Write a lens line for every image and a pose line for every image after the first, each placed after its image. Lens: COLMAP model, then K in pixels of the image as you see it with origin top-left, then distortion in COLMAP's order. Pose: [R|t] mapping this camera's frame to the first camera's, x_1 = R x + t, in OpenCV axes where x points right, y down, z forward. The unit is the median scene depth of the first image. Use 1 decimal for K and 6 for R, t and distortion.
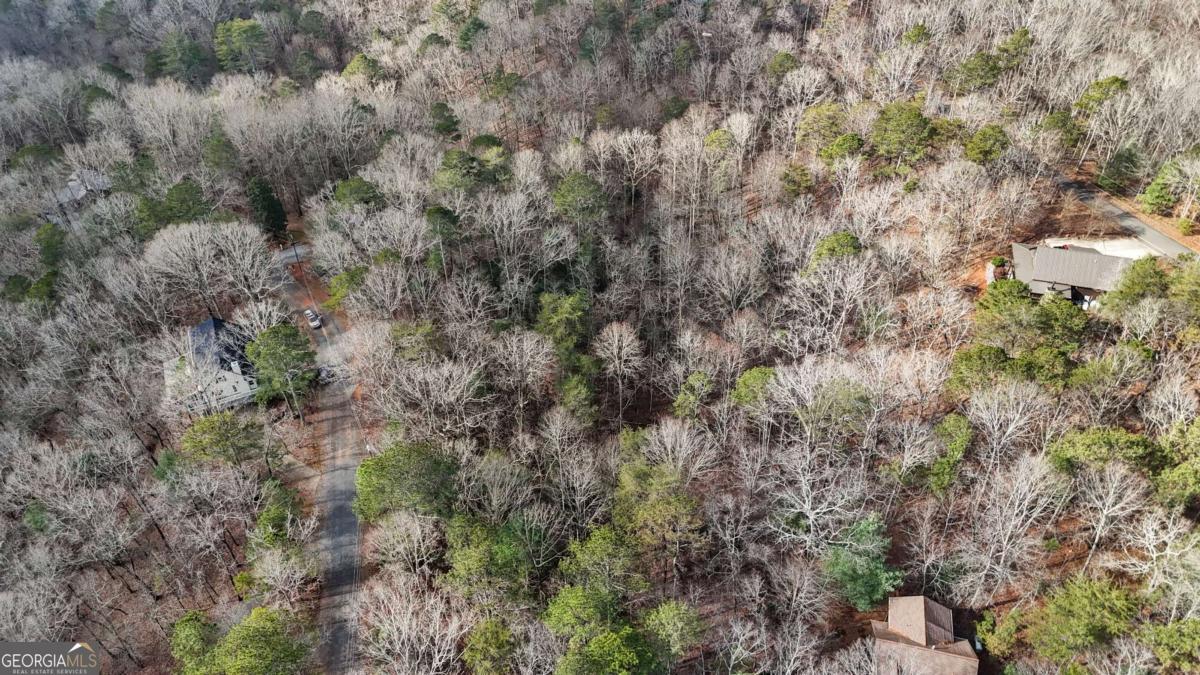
lens RADIAL K [[861.4, 0, 601.1], [0, 861.4, 339.1], [0, 0, 1]] dist [0.042239, -0.025404]
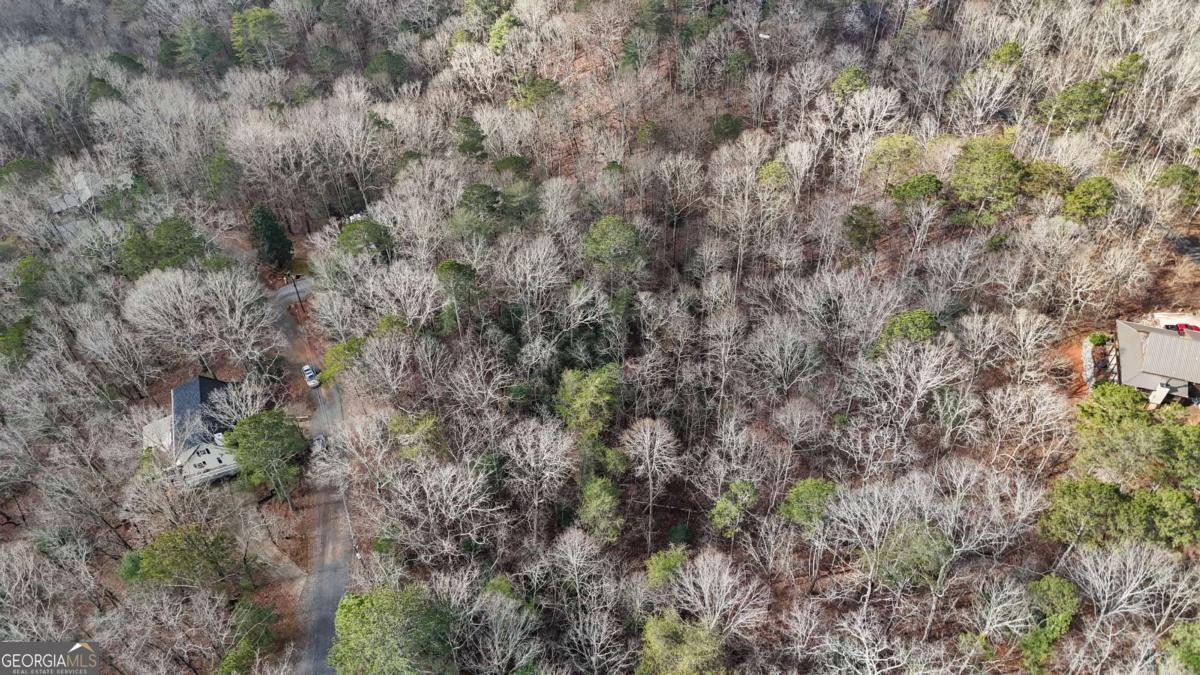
lens RADIAL K [[861.4, 0, 597.1], [0, 861.4, 335.2], [0, 0, 1]] dist [0.042239, -0.025404]
pose [[0.998269, 0.039489, -0.043584, 0.000090], [-0.037508, 0.998266, 0.045367, -0.106907], [0.045300, -0.043654, 0.998019, 0.109469]]
